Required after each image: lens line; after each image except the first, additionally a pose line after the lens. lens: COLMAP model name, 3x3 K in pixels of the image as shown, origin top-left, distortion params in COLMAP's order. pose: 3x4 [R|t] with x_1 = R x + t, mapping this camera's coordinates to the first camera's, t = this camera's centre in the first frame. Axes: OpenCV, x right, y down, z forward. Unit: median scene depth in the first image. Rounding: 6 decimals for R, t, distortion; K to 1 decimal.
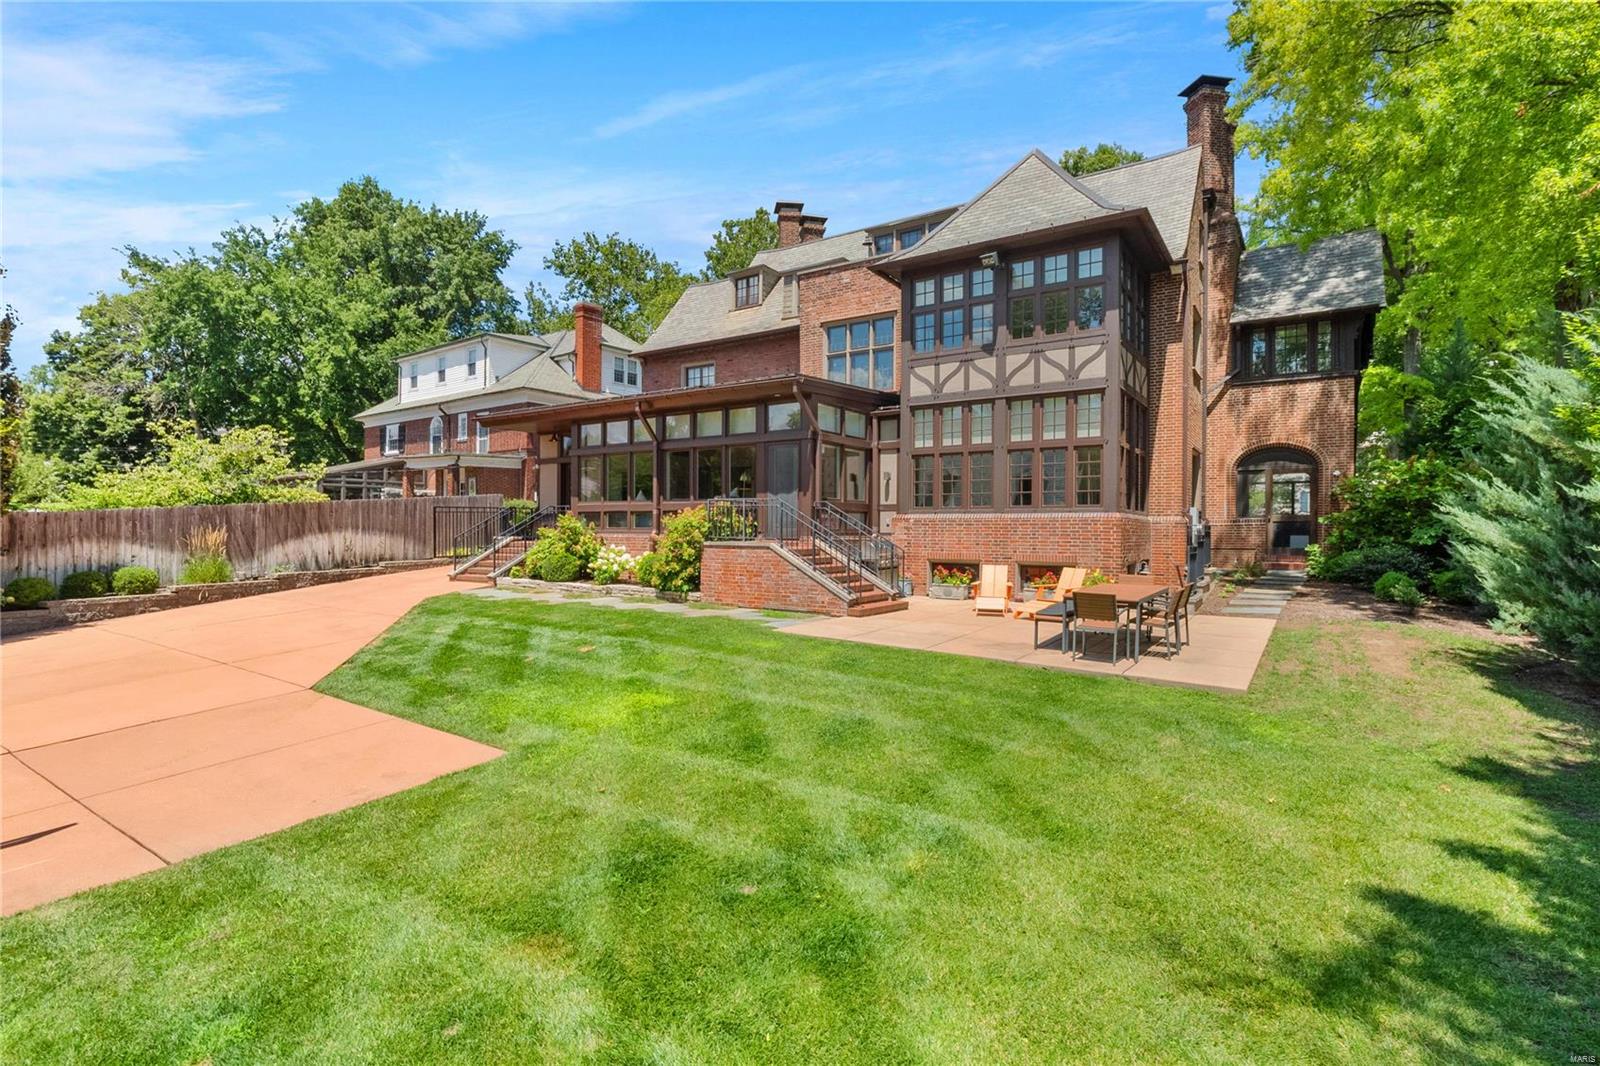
lens RADIAL K [[774.9, 0, 800.0], [0, 774.9, 533.0], [0, 0, 1]] dist [-0.010476, 0.001239]
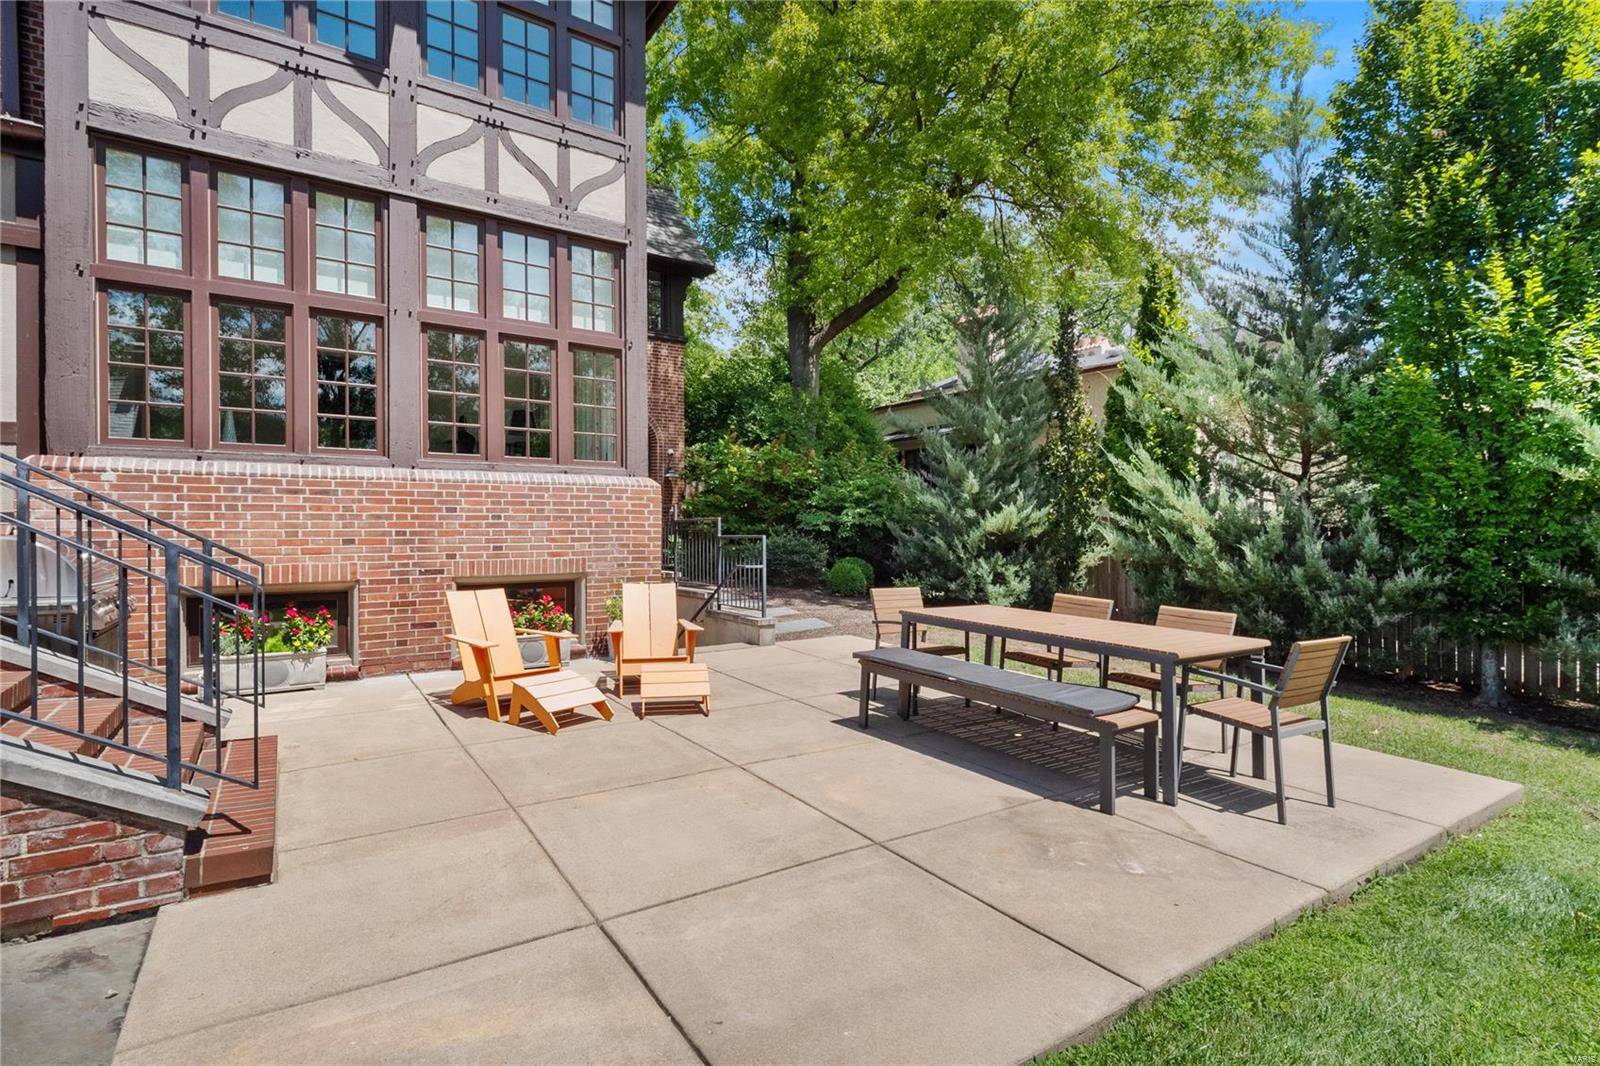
lens RADIAL K [[774.9, 0, 800.0], [0, 774.9, 533.0], [0, 0, 1]] dist [-0.010476, 0.001239]
pose [[0.350532, -0.006066, 0.936531, -0.061409], [0.011097, 0.999936, 0.002323, 0.011568], [-0.936485, 0.009578, 0.350577, 0.643232]]
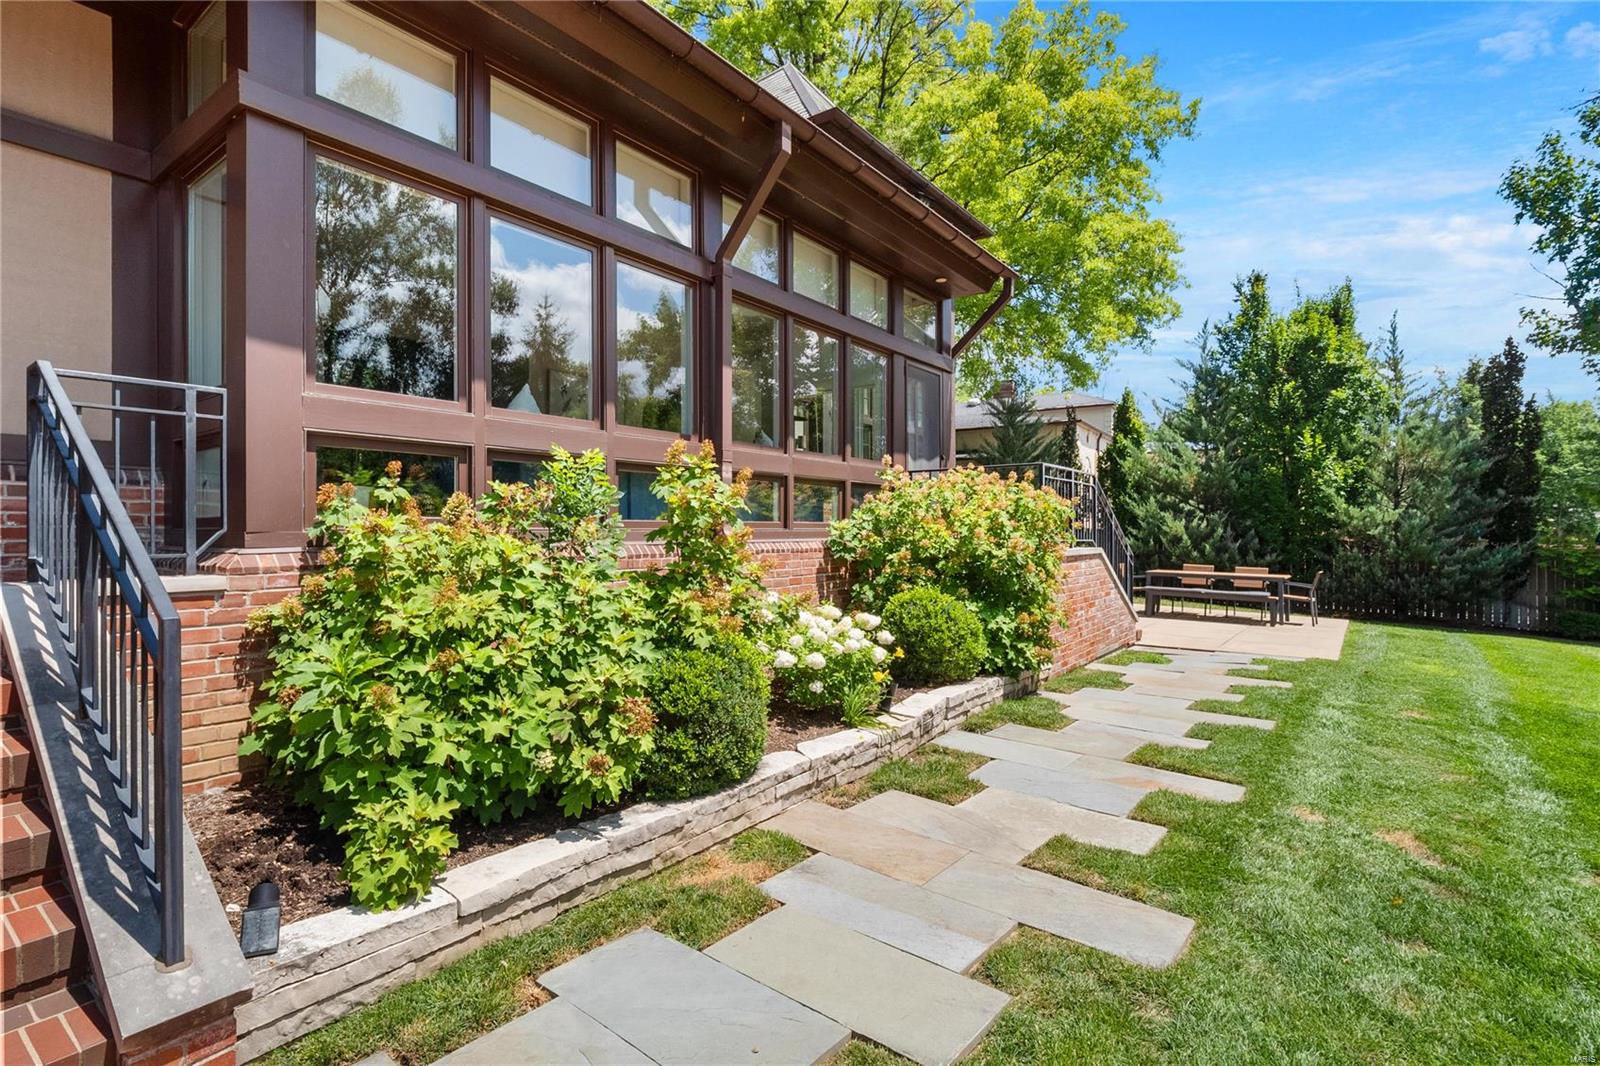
lens RADIAL K [[774.9, 0, 800.0], [0, 774.9, 533.0], [0, 0, 1]] dist [-0.010476, 0.001239]
pose [[0.010277, -0.006386, 0.999927, -0.567386], [0.011157, 0.999918, 0.006272, -0.003912], [-0.999885, 0.011091, 0.010347, 1.090420]]
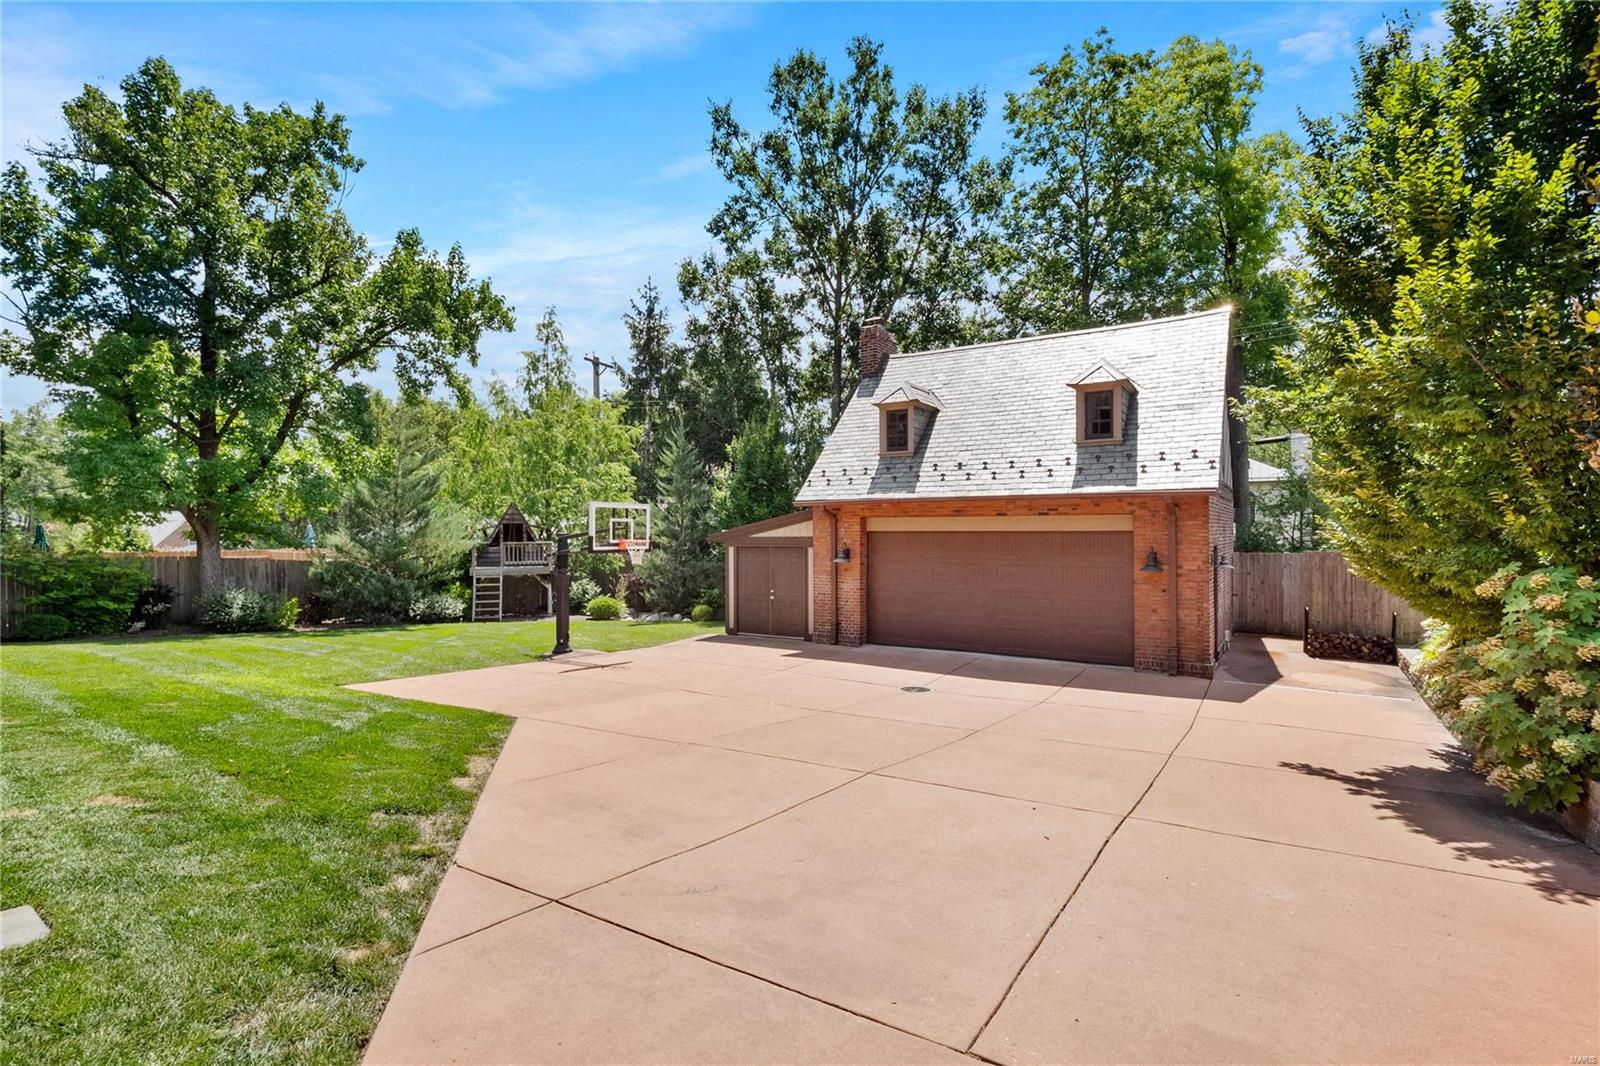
lens RADIAL K [[774.9, 0, 800.0], [0, 774.9, 533.0], [0, 0, 1]] dist [-0.010476, 0.001239]
pose [[-0.998847, 0.002371, -0.047950, -0.582851], [0.001762, 0.999917, 0.012740, -0.012585], [0.047977, 0.012641, -0.998768, 1.219636]]
